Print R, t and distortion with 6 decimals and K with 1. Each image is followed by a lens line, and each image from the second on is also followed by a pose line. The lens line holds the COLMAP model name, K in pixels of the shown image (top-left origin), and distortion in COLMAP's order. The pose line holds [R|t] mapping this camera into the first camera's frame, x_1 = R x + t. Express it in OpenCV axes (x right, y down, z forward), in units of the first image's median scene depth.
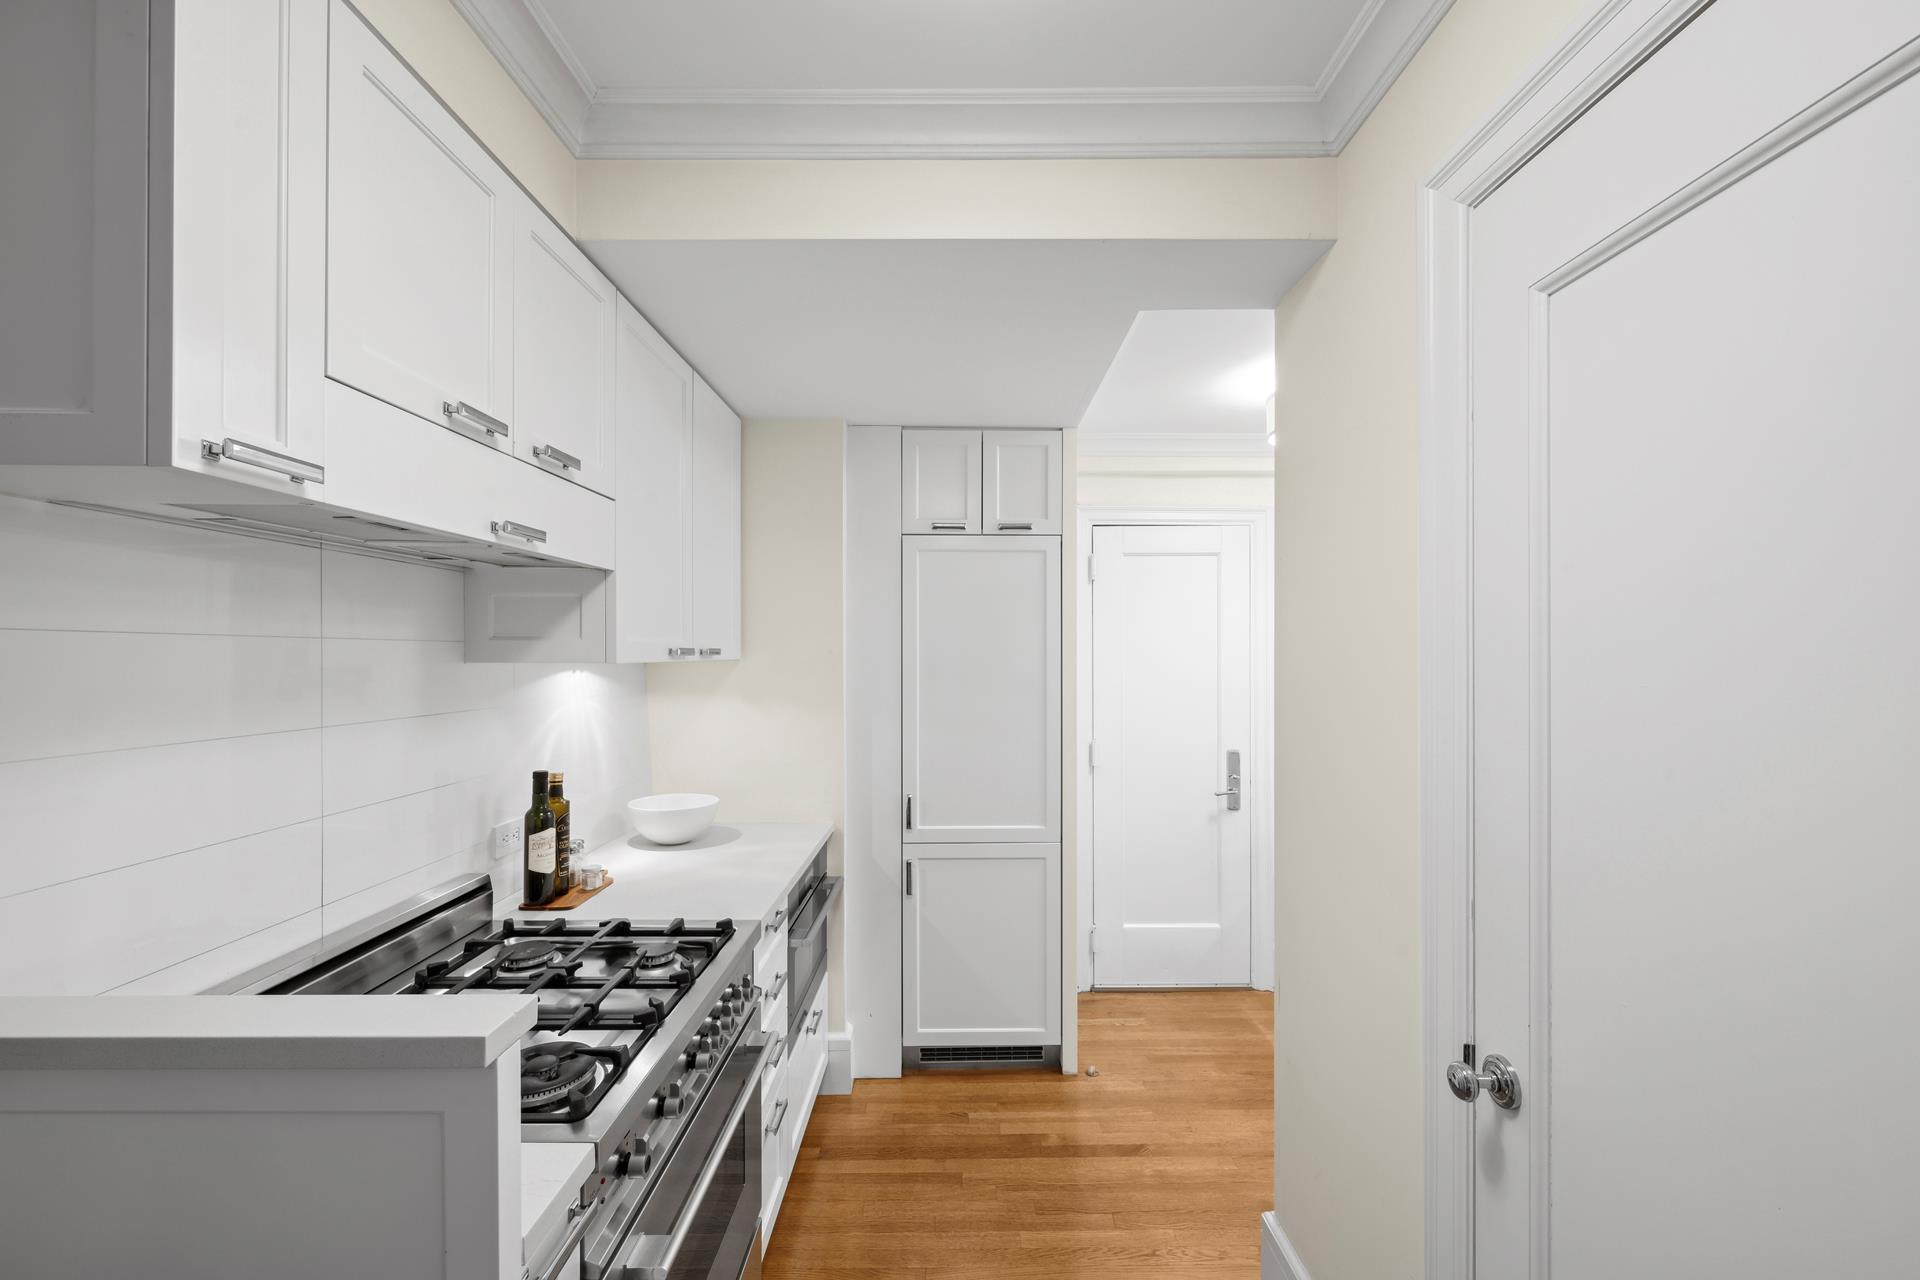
lens RADIAL K [[763.8, 0, 963.8], [0, 763.8, 652.8], [0, 0, 1]] dist [-0.000819, 0.000225]
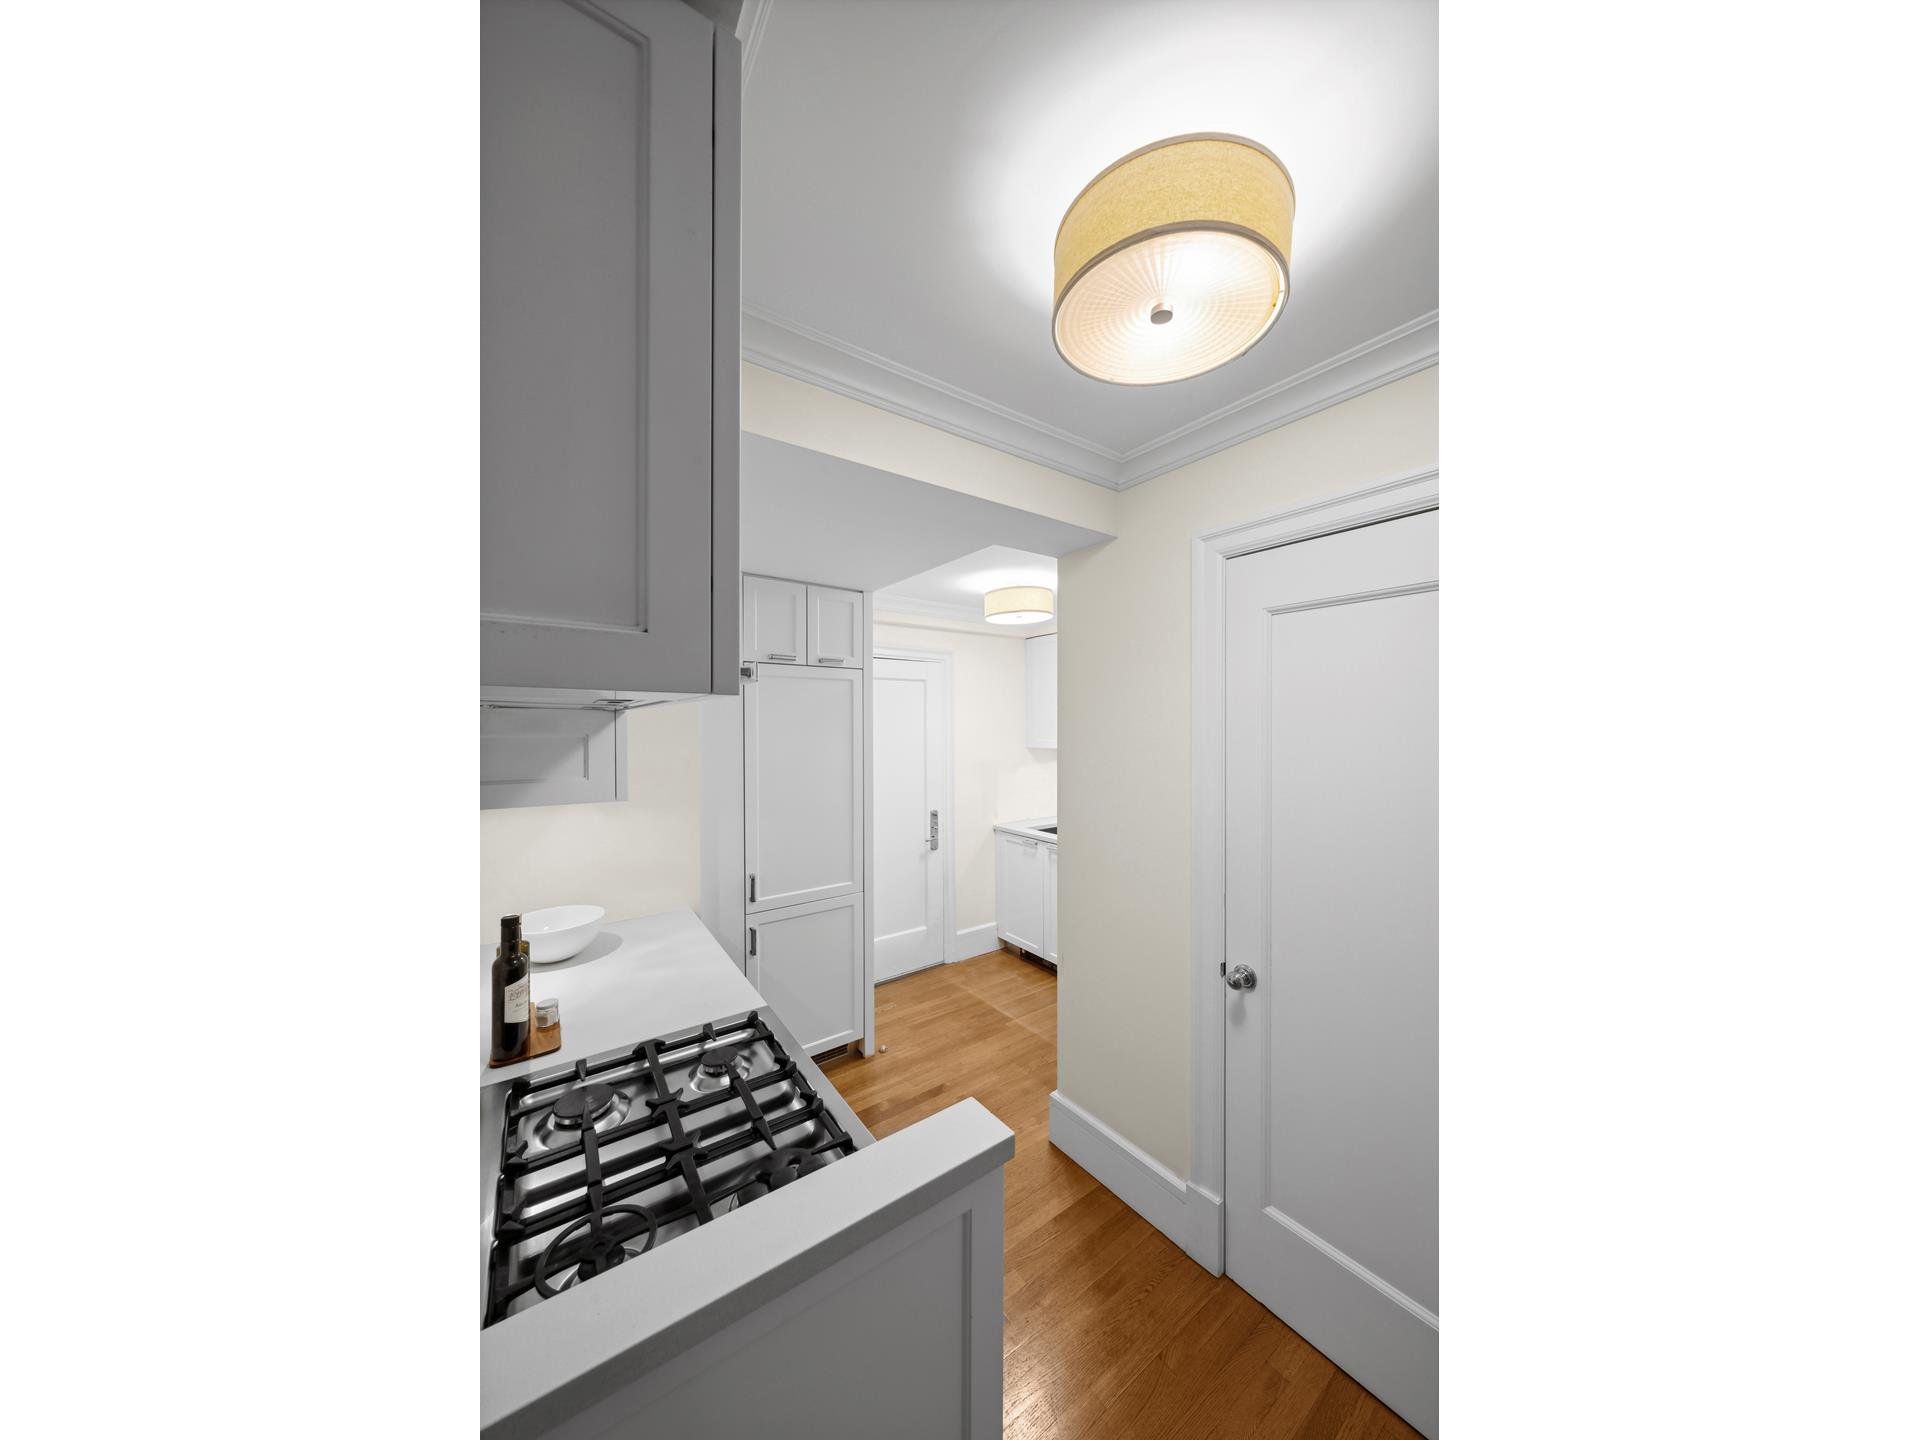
lens RADIAL K [[570.6, 0, 953.5], [0, 570.6, 728.8], [0, 0, 1]] dist [-0.001765, -0.000010]
pose [[0.817177, -0.006556, 0.576349, -0.332159], [0.001373, 0.999955, 0.009427, -0.056120], [-0.576385, -0.006912, 0.817149, 0.065188]]
